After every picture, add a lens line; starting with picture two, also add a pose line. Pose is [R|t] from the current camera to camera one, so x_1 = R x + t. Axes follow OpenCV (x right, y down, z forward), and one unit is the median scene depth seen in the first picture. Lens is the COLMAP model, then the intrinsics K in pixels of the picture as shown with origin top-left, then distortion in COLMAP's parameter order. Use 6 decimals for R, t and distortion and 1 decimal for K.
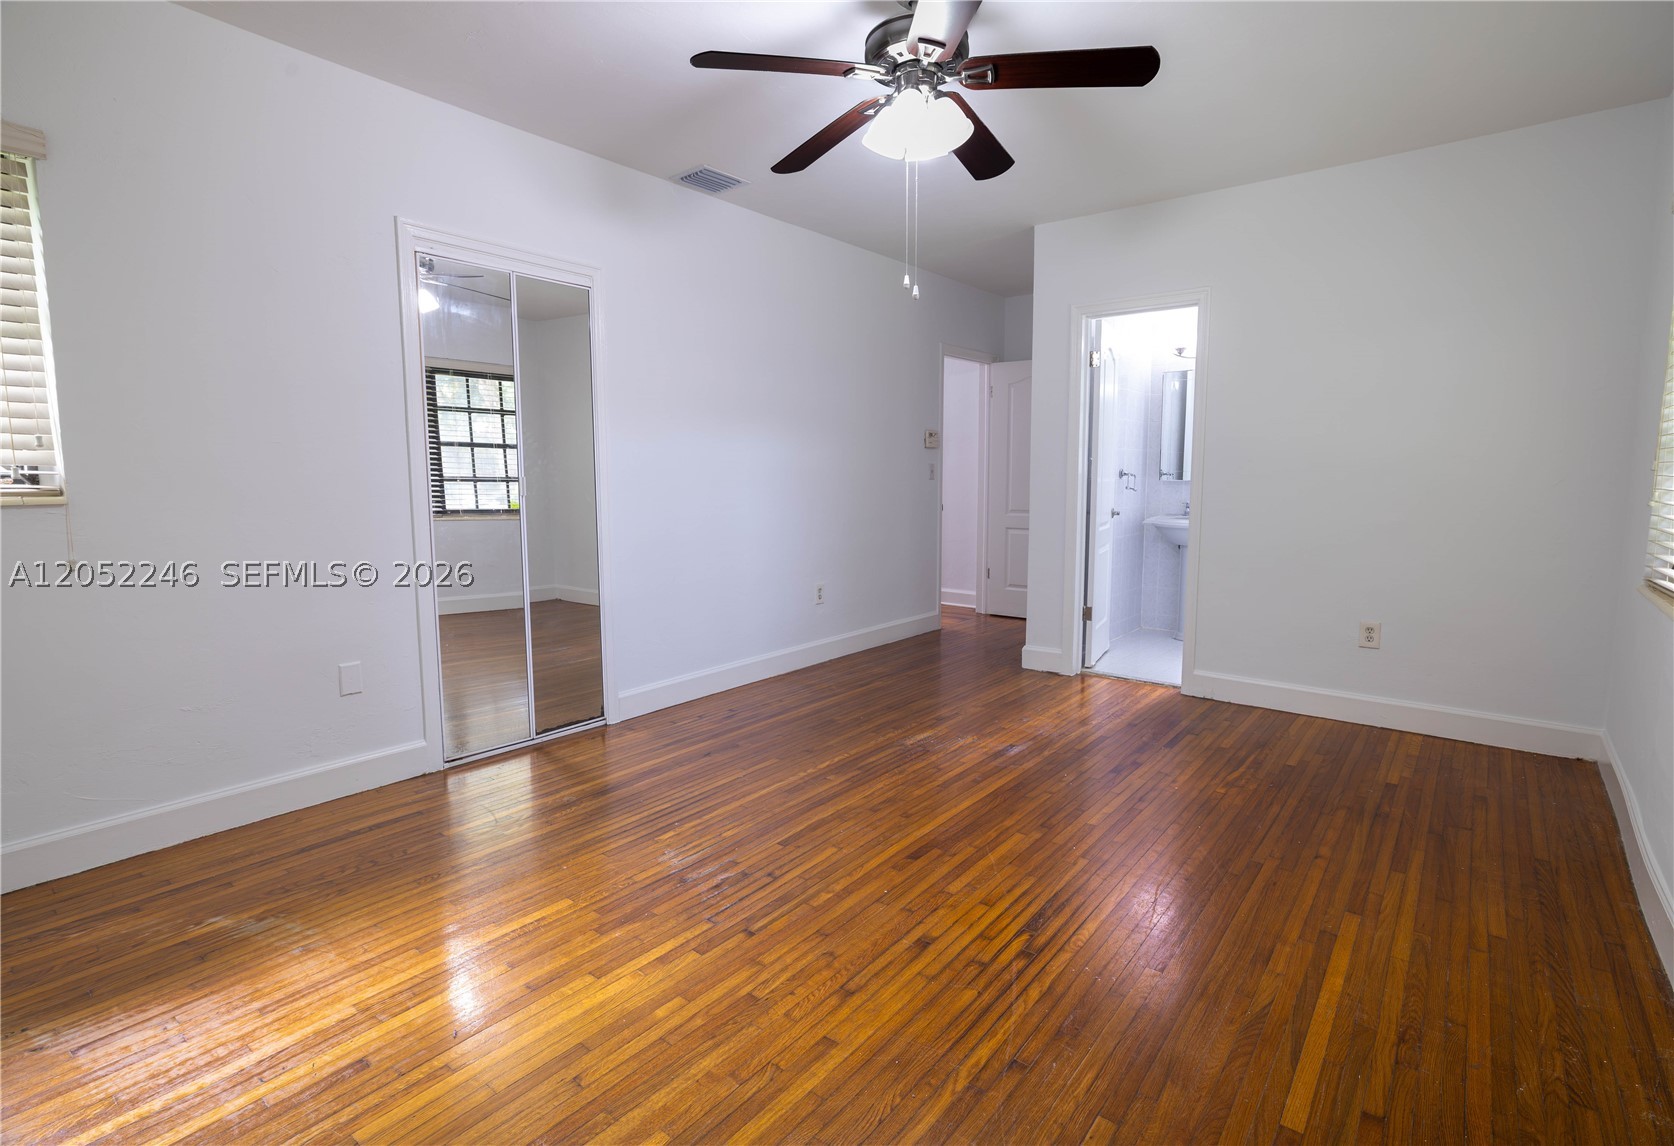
lens RADIAL K [[815.1, 0, 832.3], [0, 815.1, 567.8], [0, 0, 1]] dist [-0.001381, 0.001181]
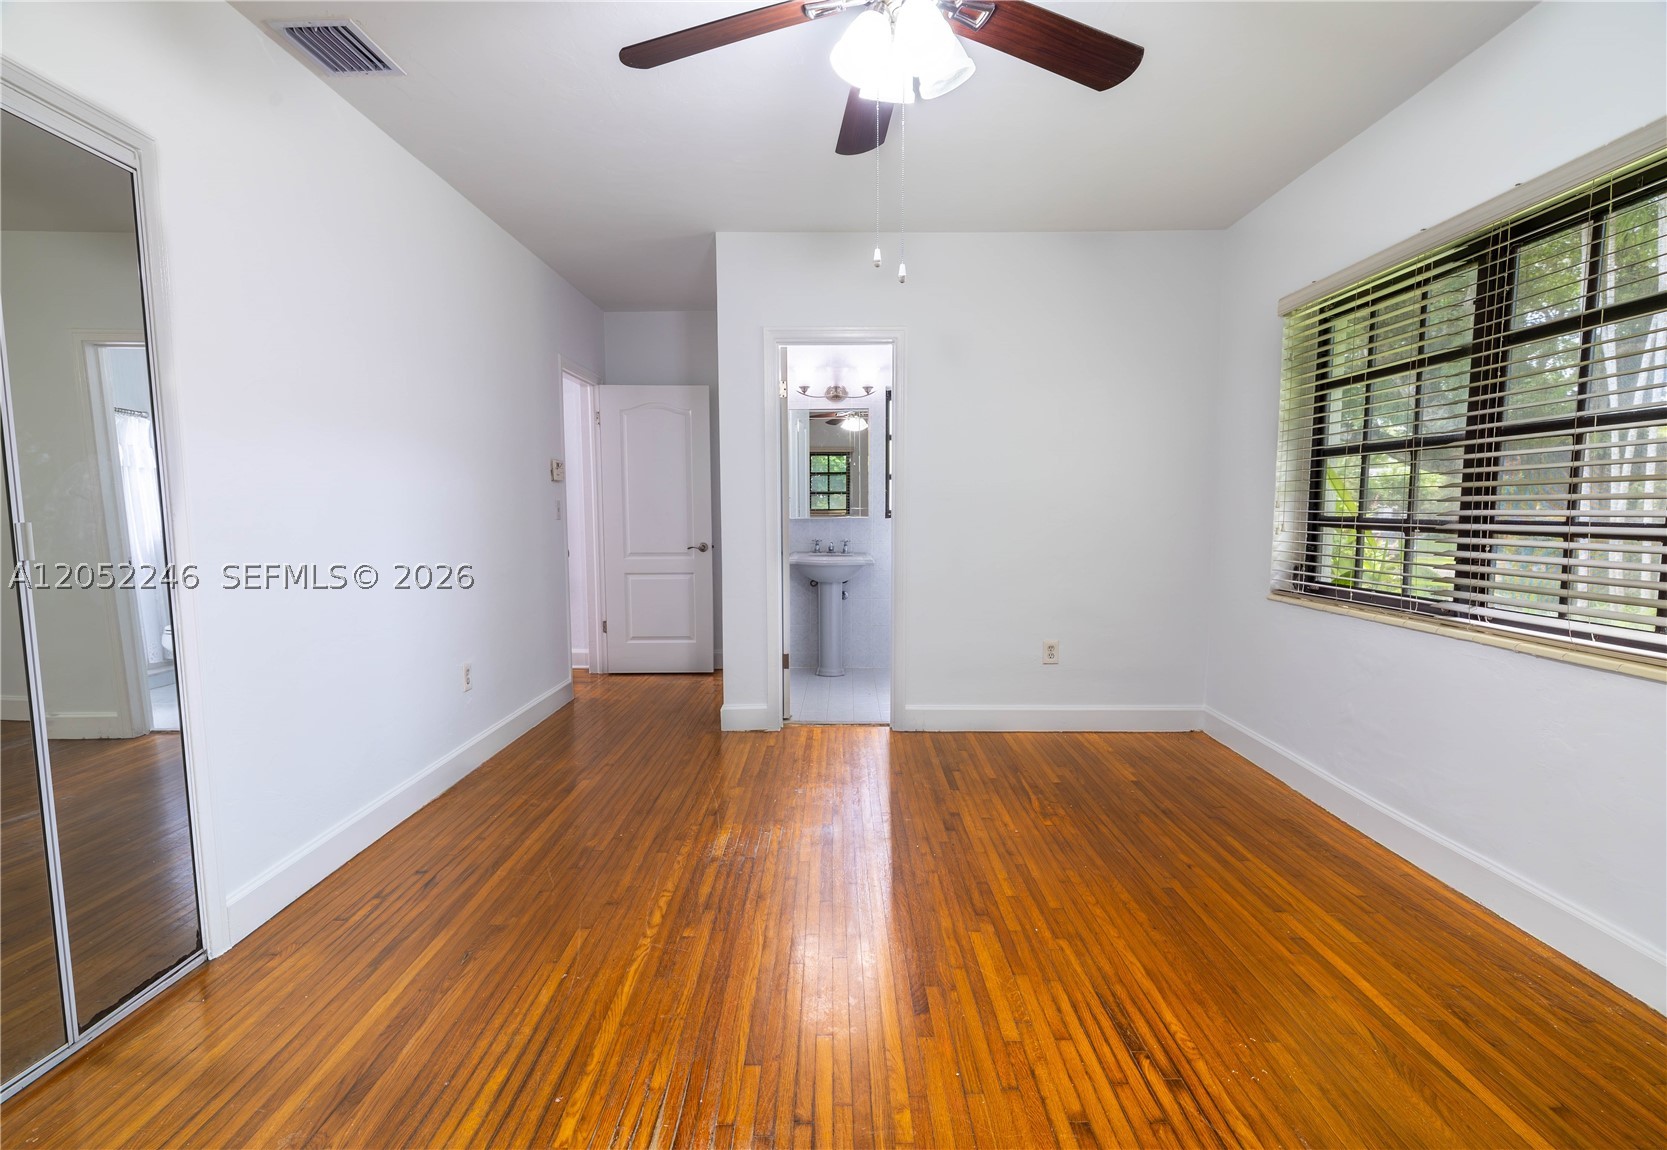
lens RADIAL K [[820.2, 0, 835.6], [0, 820.2, 593.5], [0, 0, 1]] dist [-0.002606, 0.000417]
pose [[0.780519, -0.064510, 0.621795, -0.310010], [0.074981, 0.997141, 0.009331, -0.036101], [-0.620619, 0.039340, 0.783125, 0.319715]]
